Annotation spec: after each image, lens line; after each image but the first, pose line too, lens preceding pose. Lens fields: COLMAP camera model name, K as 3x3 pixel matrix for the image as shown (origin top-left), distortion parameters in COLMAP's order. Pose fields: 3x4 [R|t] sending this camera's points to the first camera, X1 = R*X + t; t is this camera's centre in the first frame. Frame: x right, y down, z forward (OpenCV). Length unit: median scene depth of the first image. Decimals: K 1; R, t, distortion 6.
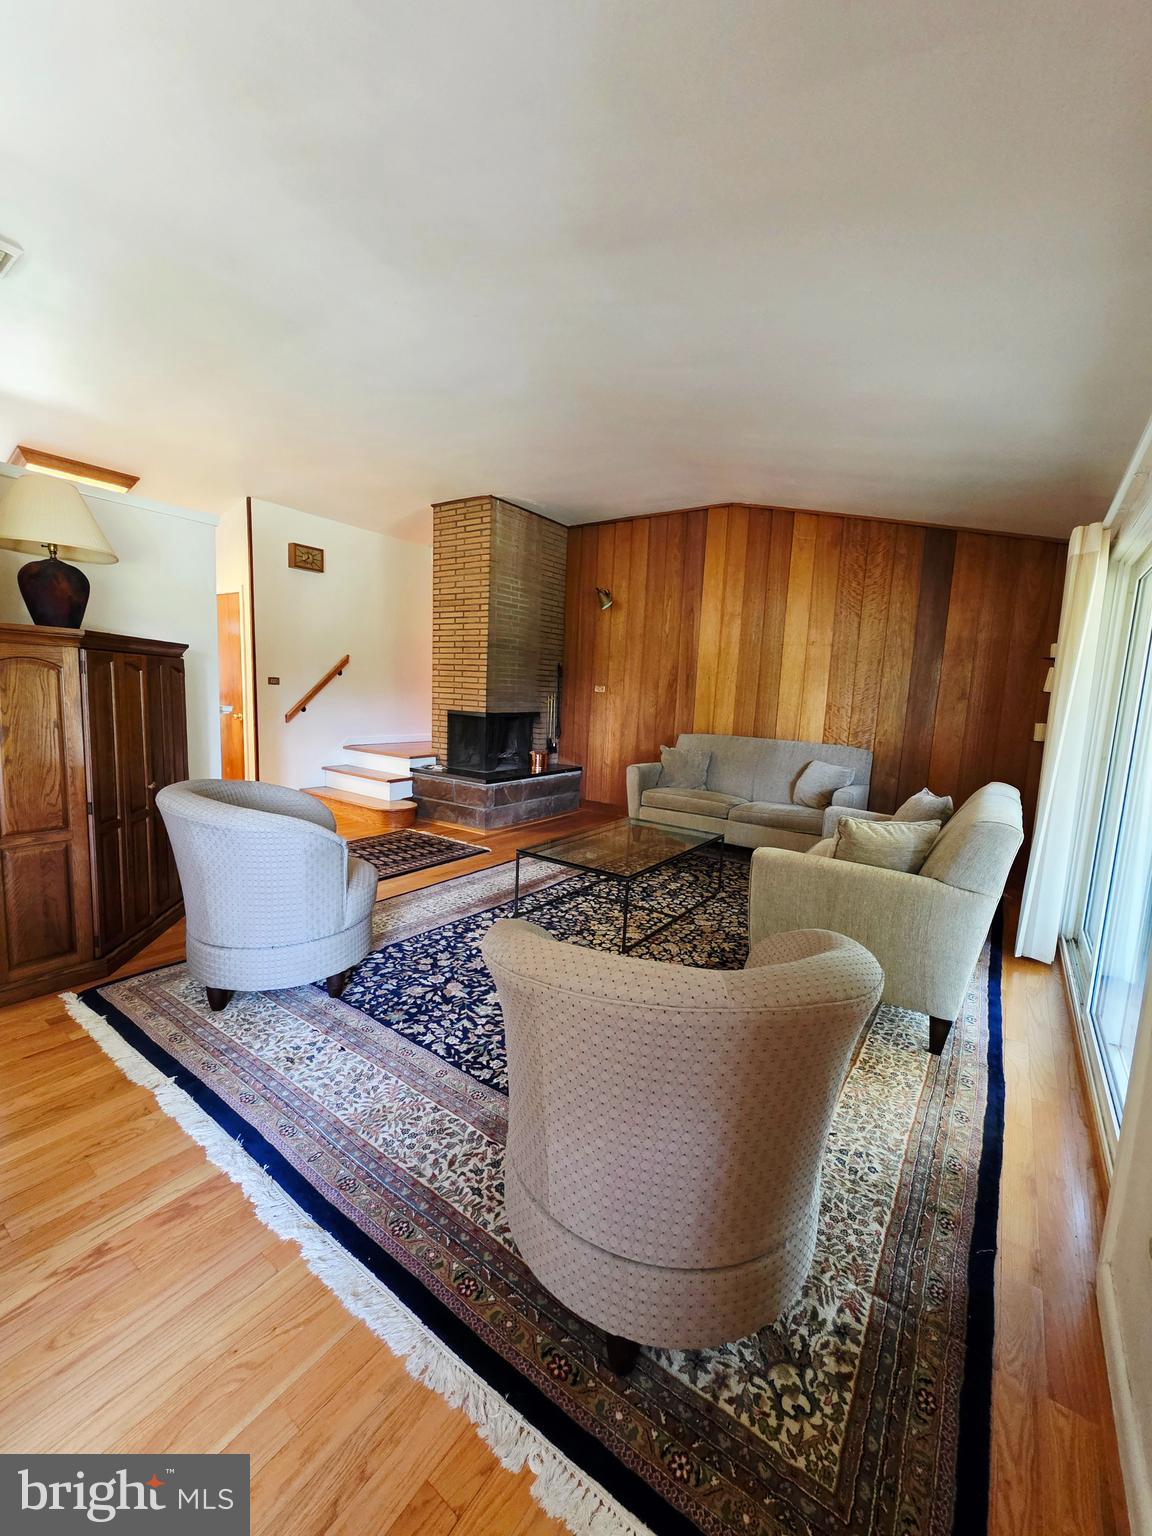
lens RADIAL K [[614.4, 0, 576.4], [0, 614.4, 767.3], [0, 0, 1]] dist [-0.000666, 0.001173]
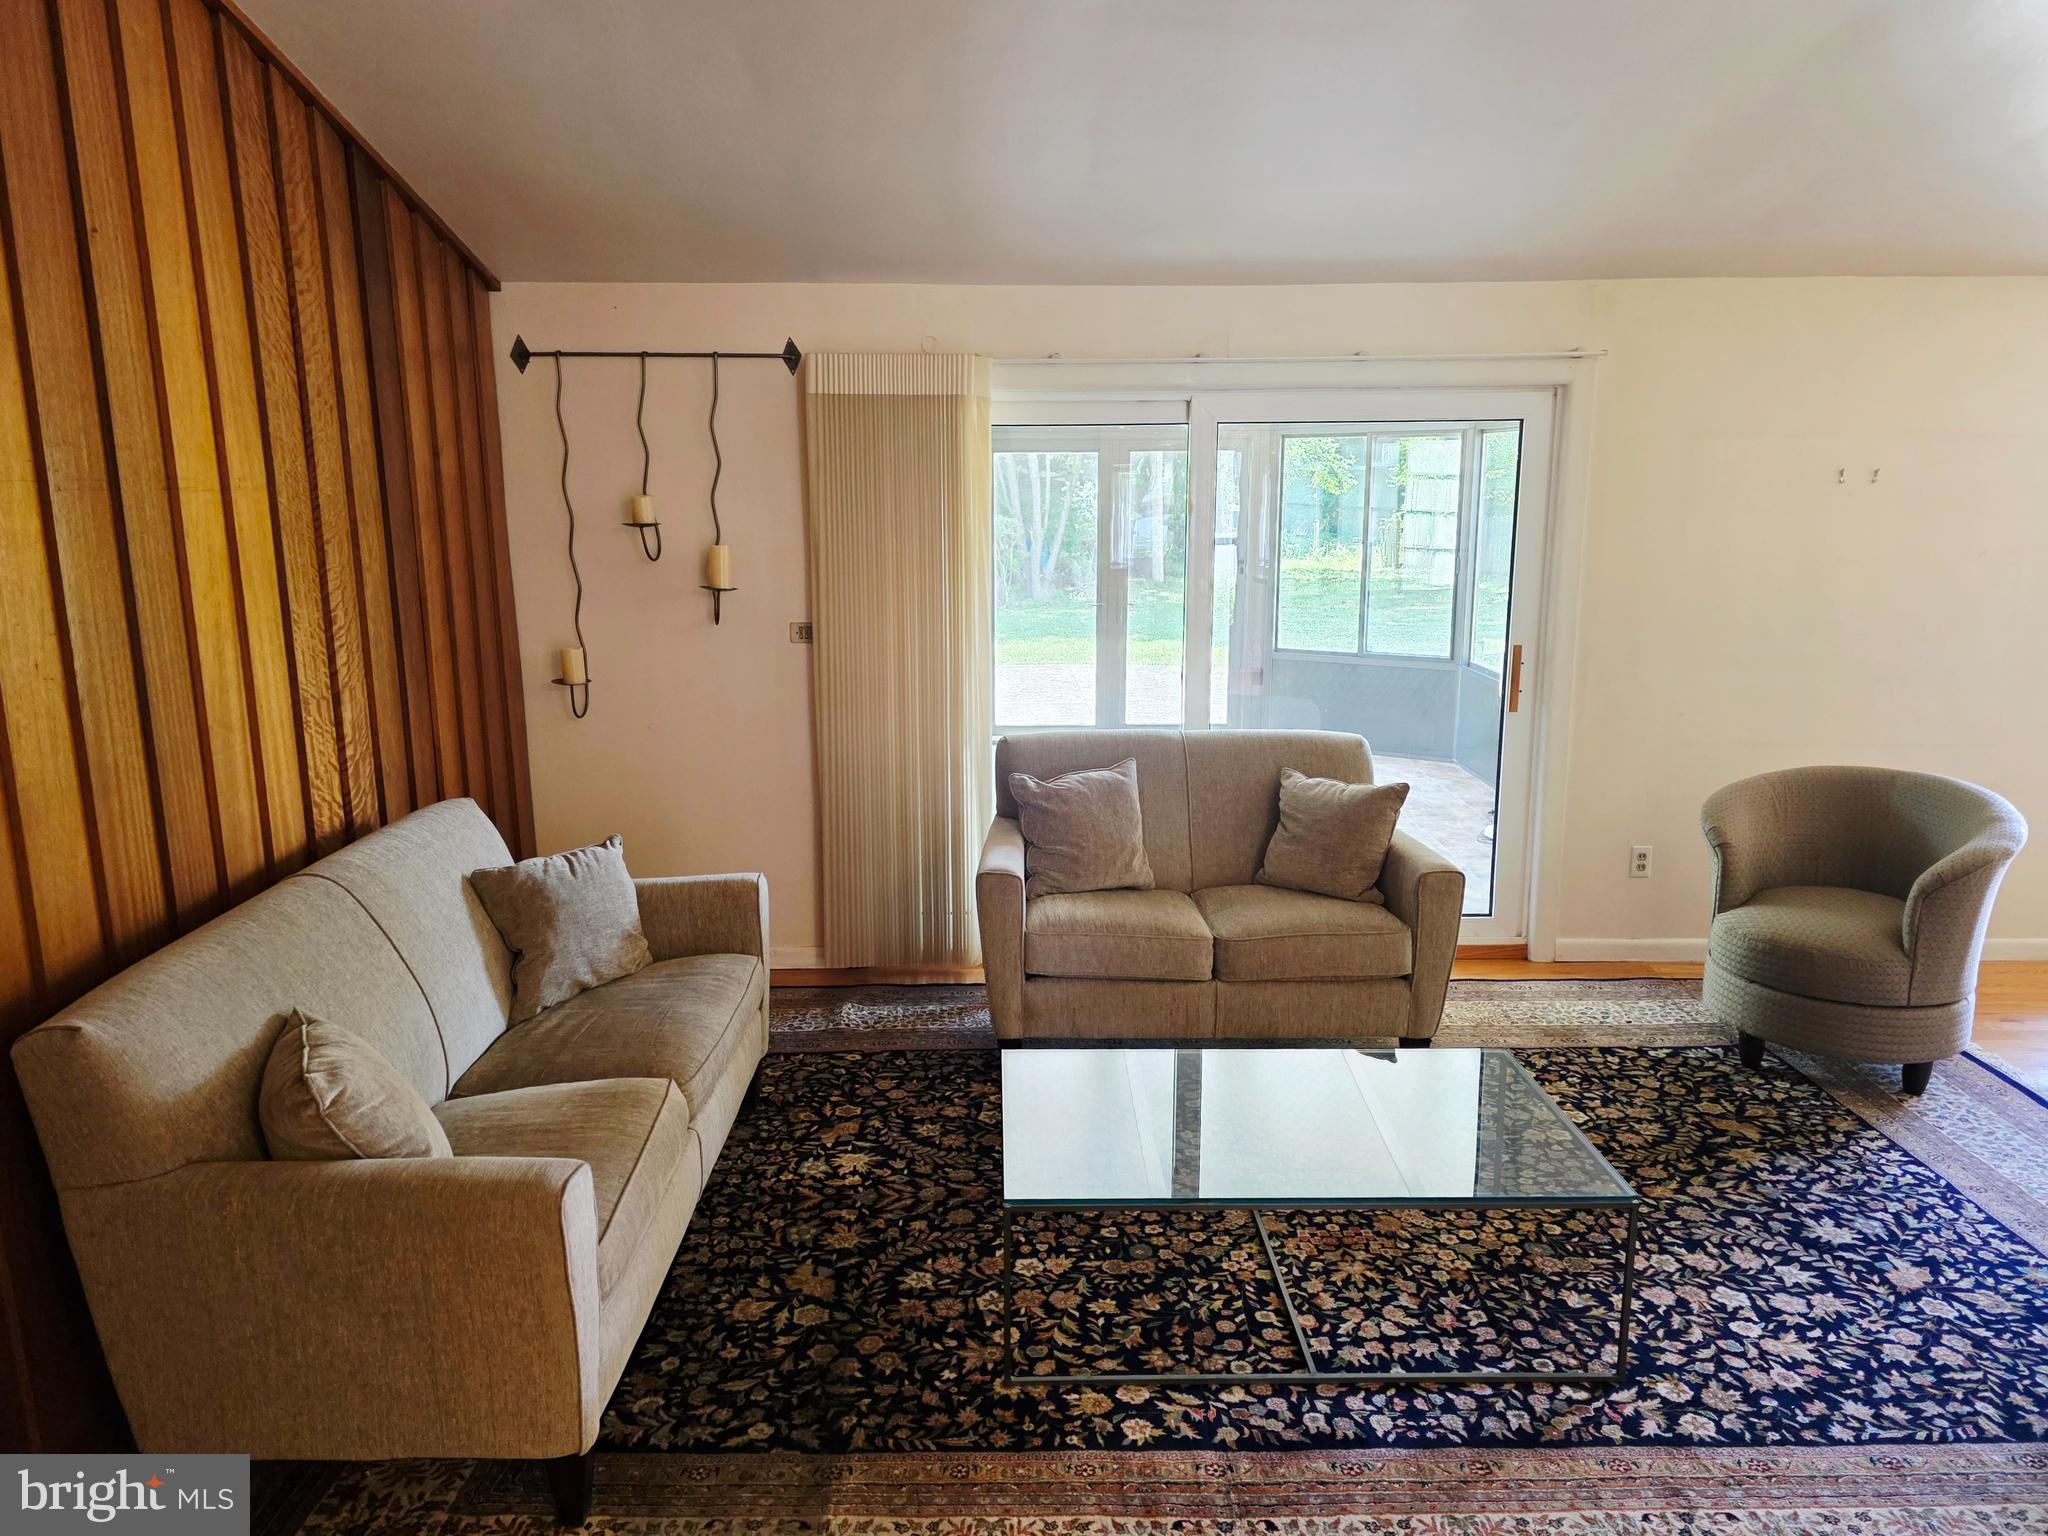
lens RADIAL K [[1413.3, 0, 1021.6], [0, 1413.3, 754.9], [0, 0, 1]] dist [0.042055, -0.041993]
pose [[-0.592994, -0.197725, 0.780553, -0.511862], [0.079701, 0.950208, 0.301251, -0.408902], [-0.801253, 0.240851, -0.547709, 1.805878]]
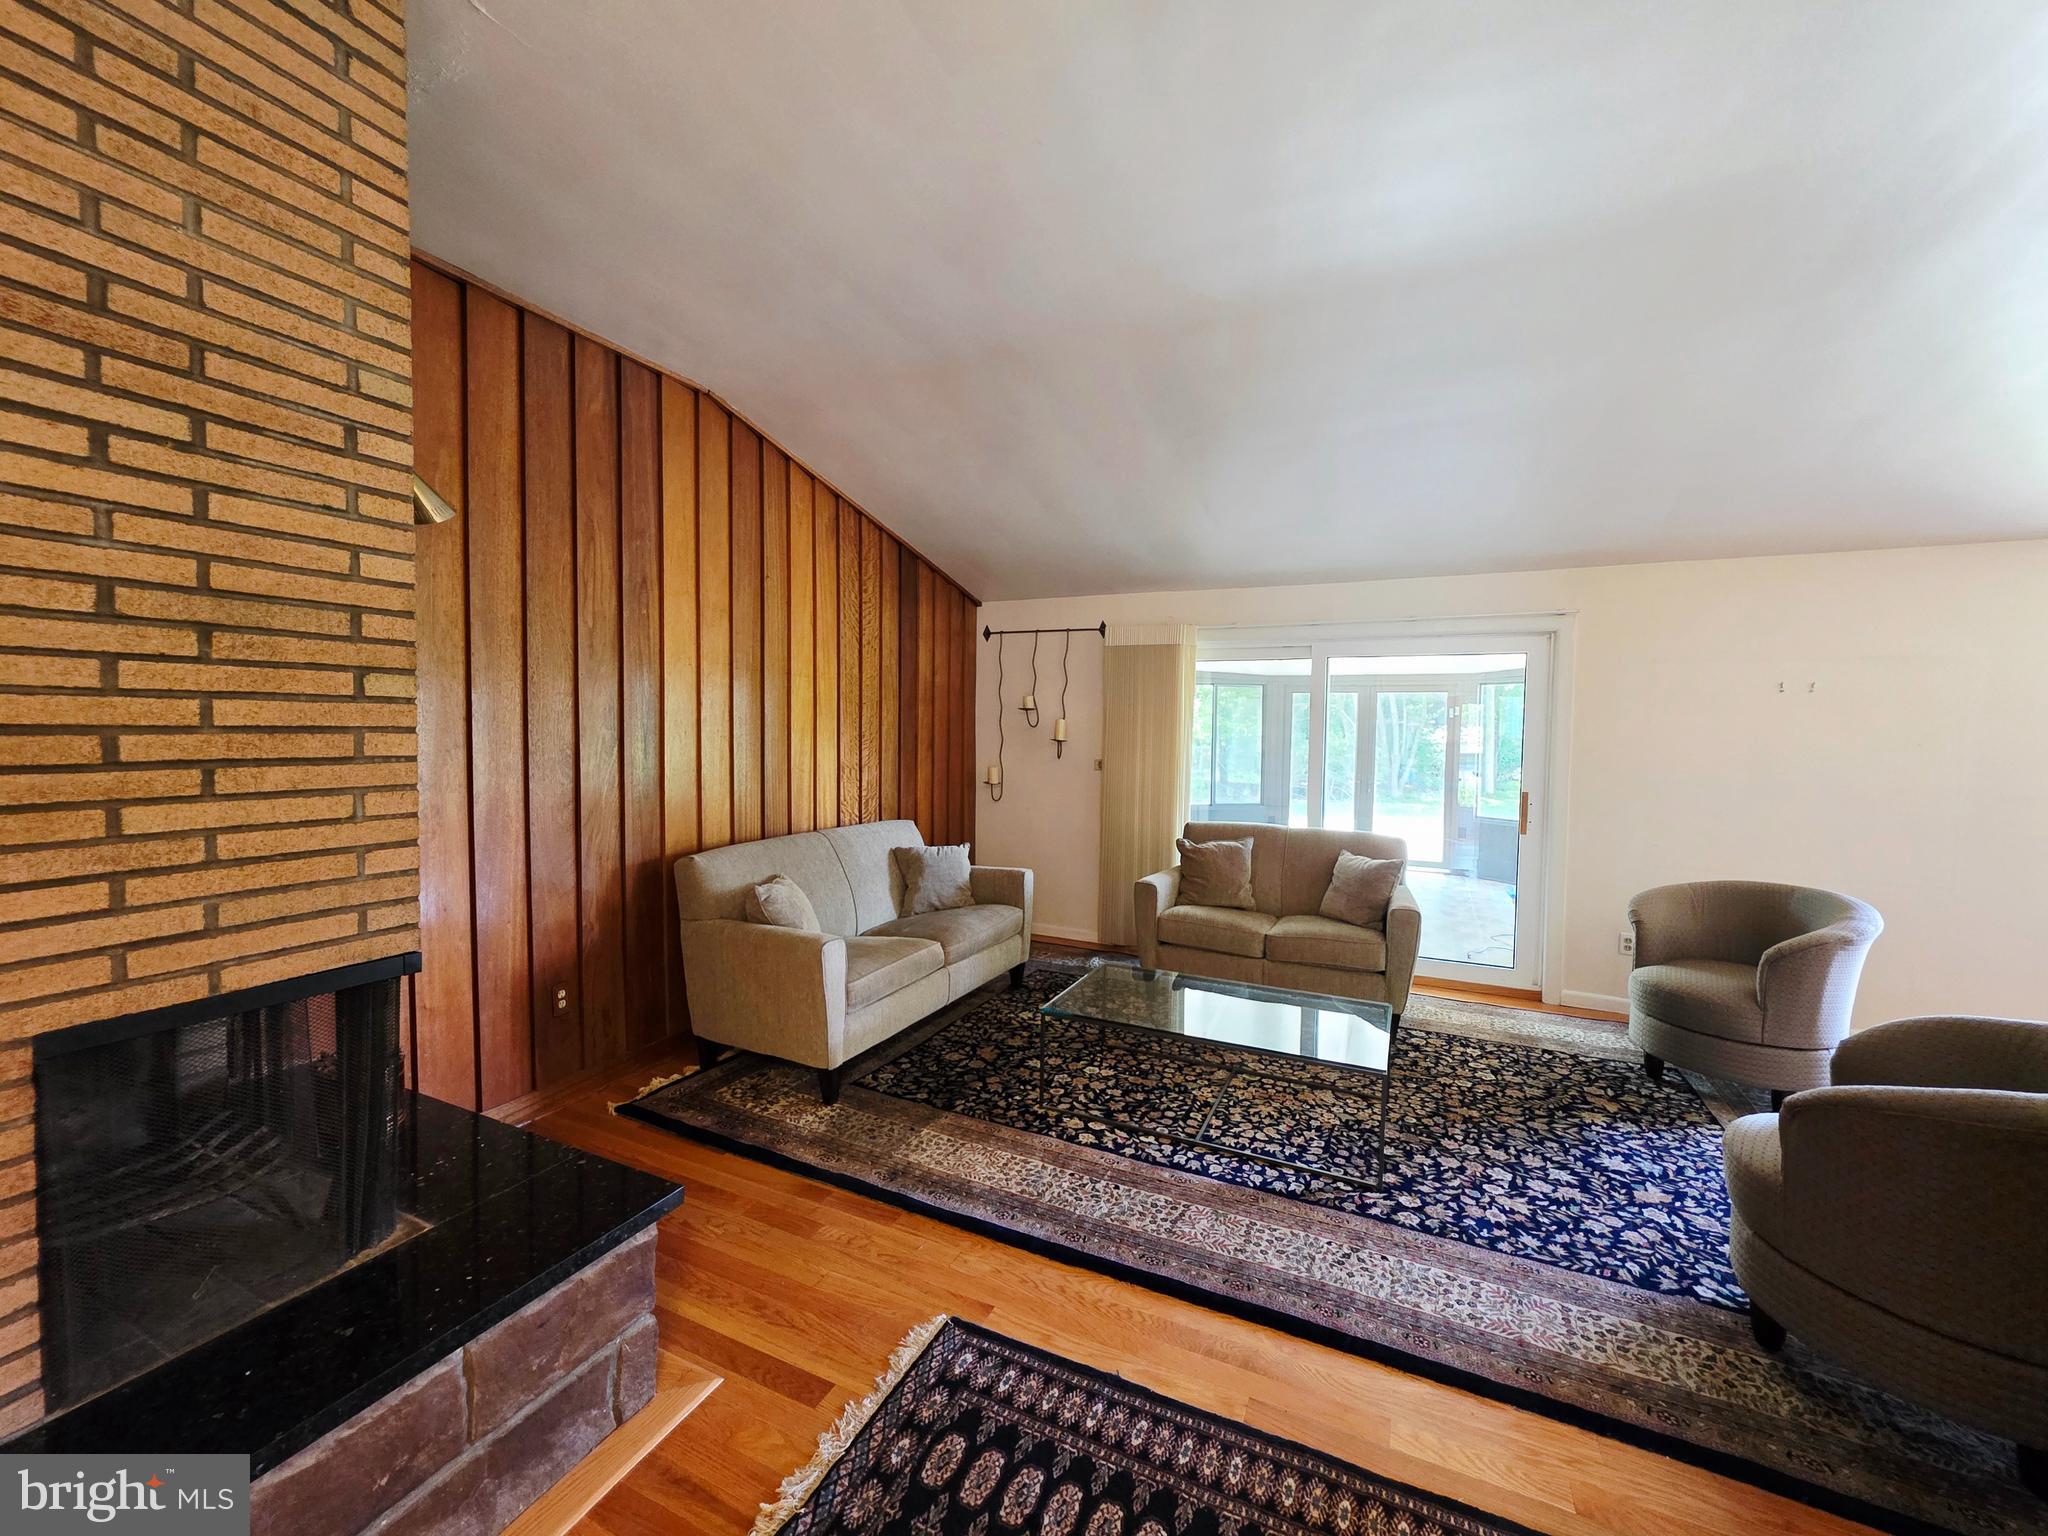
lens RADIAL K [[819.3, 0, 1027.5], [0, 819.3, 760.9], [0, 0, 1]] dist [-0.000666, 0.001173]
pose [[-0.173060, -0.089542, 0.980833, -0.844916], [0.102689, 0.988791, 0.108387, -0.302368], [-0.979543, 0.119478, -0.161925, 1.547913]]
